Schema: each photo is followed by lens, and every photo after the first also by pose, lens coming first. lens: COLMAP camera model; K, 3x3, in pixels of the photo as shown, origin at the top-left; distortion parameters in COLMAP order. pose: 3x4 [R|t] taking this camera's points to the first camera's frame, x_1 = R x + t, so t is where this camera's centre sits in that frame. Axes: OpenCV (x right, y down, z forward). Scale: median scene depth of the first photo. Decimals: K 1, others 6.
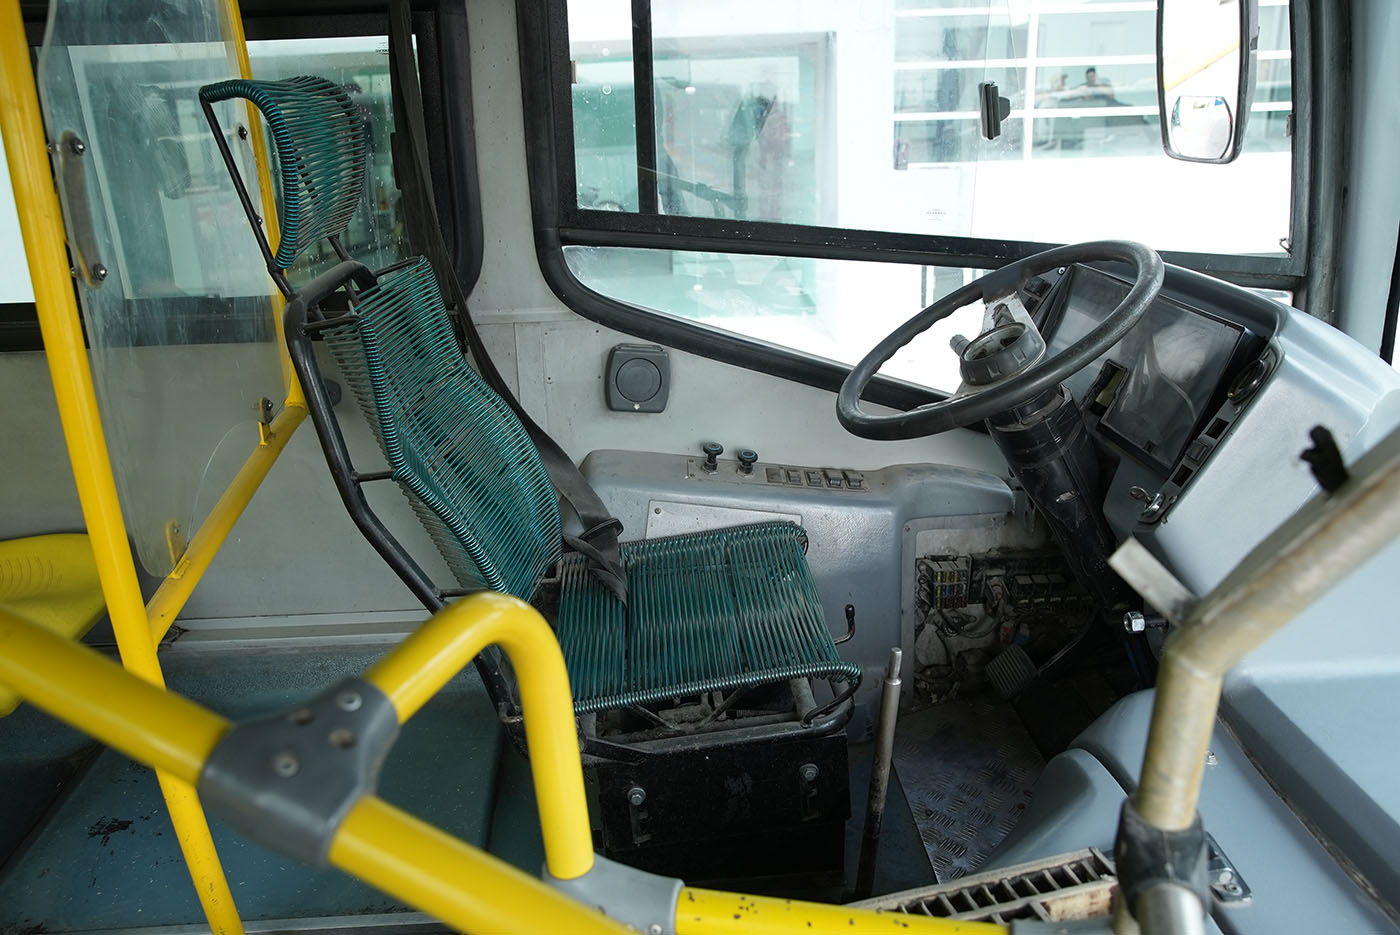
lens RADIAL K [[1106.5, 0, 701.1], [0, 1106.5, 475.0], [0, 0, 1]] dist [-0.029904, -0.004316]
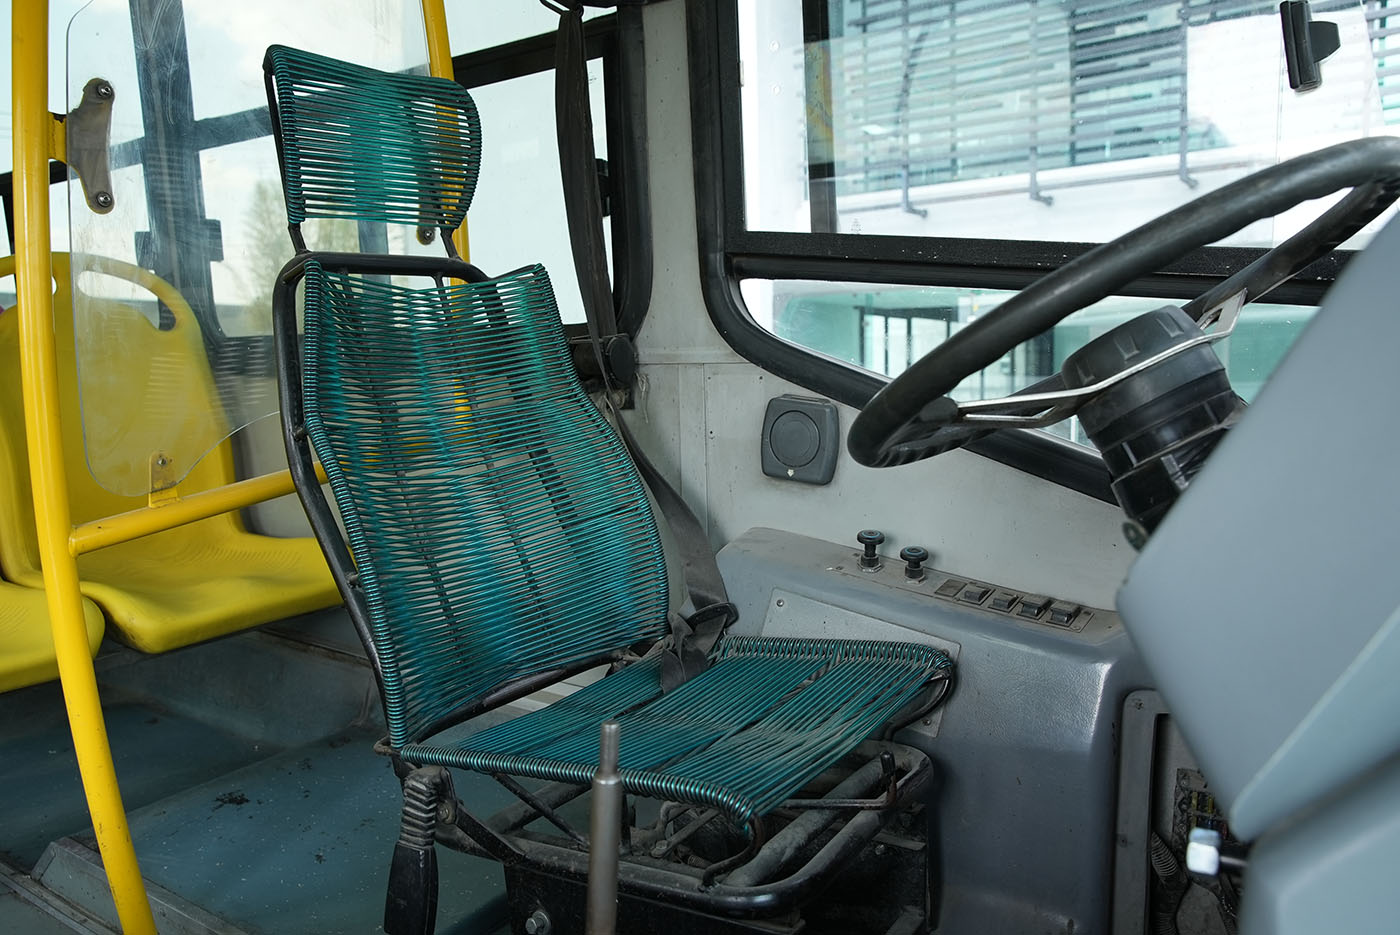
lens RADIAL K [[1093.6, 0, 698.8], [0, 1093.6, 459.7], [0, 0, 1]] dist [-0.034549, 0.007785]
pose [[0.777205, 0.065874, -0.625790, 0.384473], [-0.216955, 0.961577, -0.168229, 0.076471], [0.590663, 0.266516, 0.761634, 0.363249]]
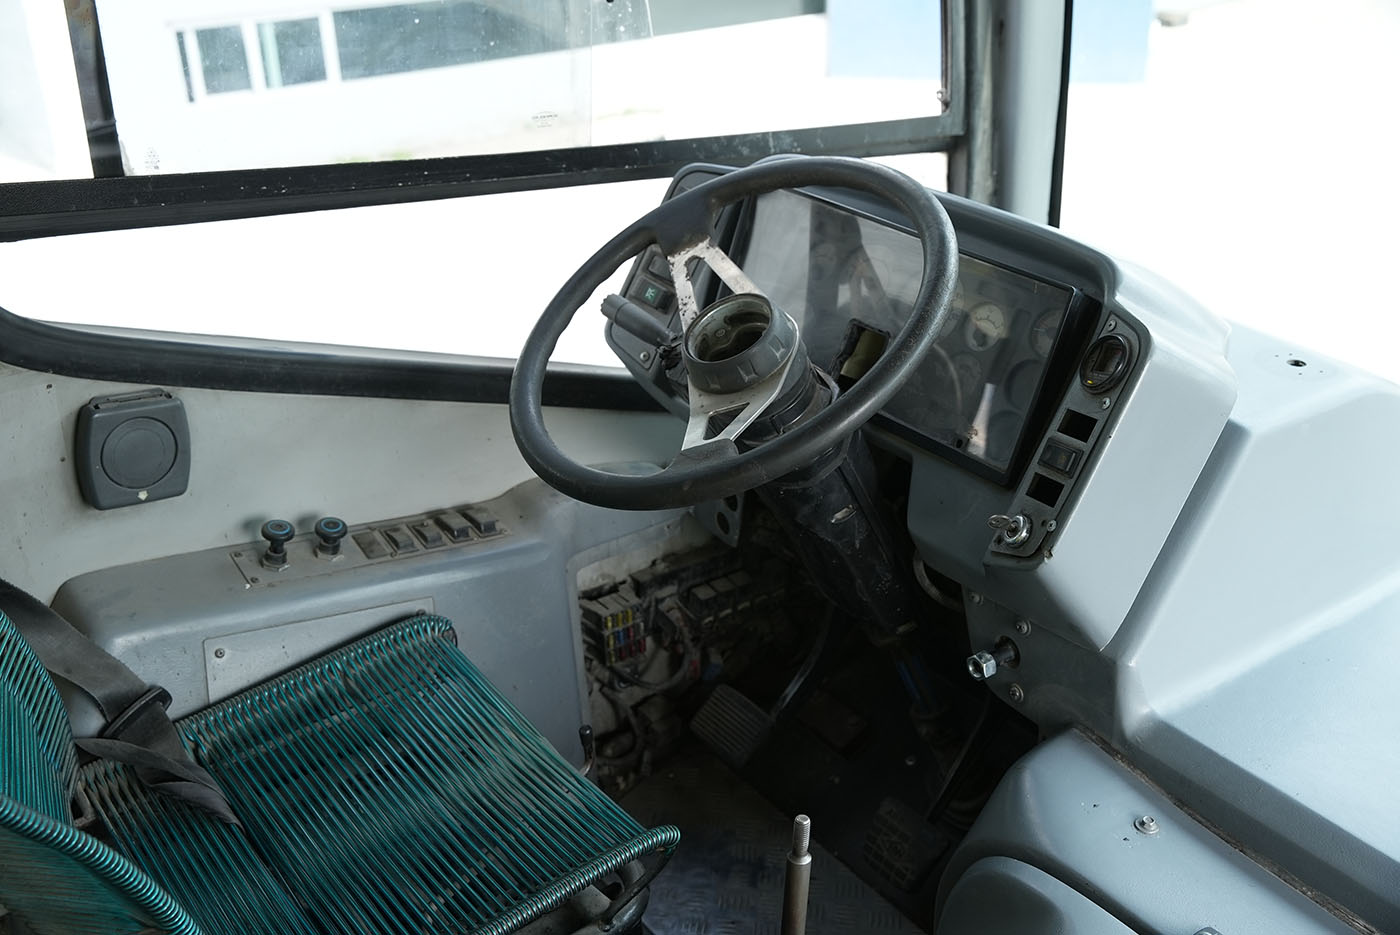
lens RADIAL K [[1631.3, 0, 747.4], [0, 1631.3, 482.4], [0, 0, 1]] dist [0.027919, 0.000000]
pose [[0.834562, -0.224165, 0.503246, -0.231290], [0.164345, 0.973183, 0.160950, -0.158547], [-0.525830, -0.051616, 0.849022, 0.076829]]
